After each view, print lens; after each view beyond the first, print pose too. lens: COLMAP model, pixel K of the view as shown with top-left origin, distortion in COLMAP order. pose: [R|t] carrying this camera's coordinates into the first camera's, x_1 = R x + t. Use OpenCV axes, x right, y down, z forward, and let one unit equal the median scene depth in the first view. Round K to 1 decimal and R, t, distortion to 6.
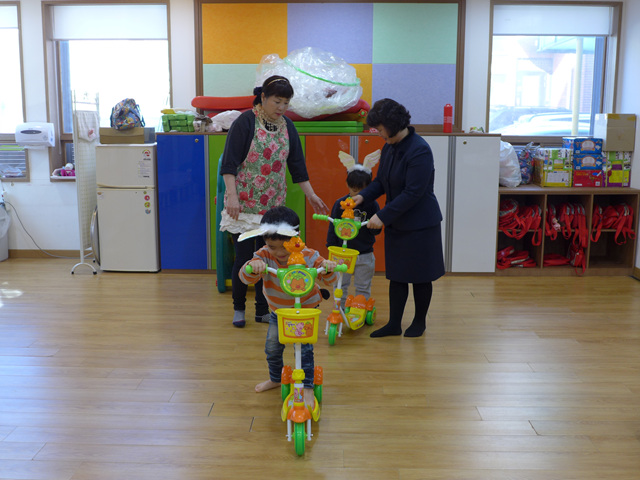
lens RADIAL K [[669.1, 0, 320.0], [0, 669.1, 240.0], [0, 0, 1]] dist [-0.064837, 0.032103]
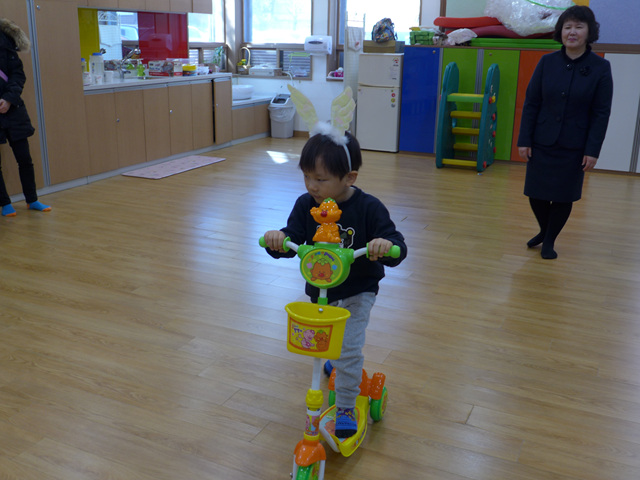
lens RADIAL K [[669.1, 0, 320.0], [0, 669.1, 240.0], [0, 0, 1]] dist [-0.064837, 0.032103]
pose [[0.919225, 0.125267, -0.373273, 0.134928], [-0.081271, 0.987990, 0.131422, 0.058121], [0.385253, -0.090470, 0.918366, -0.294184]]
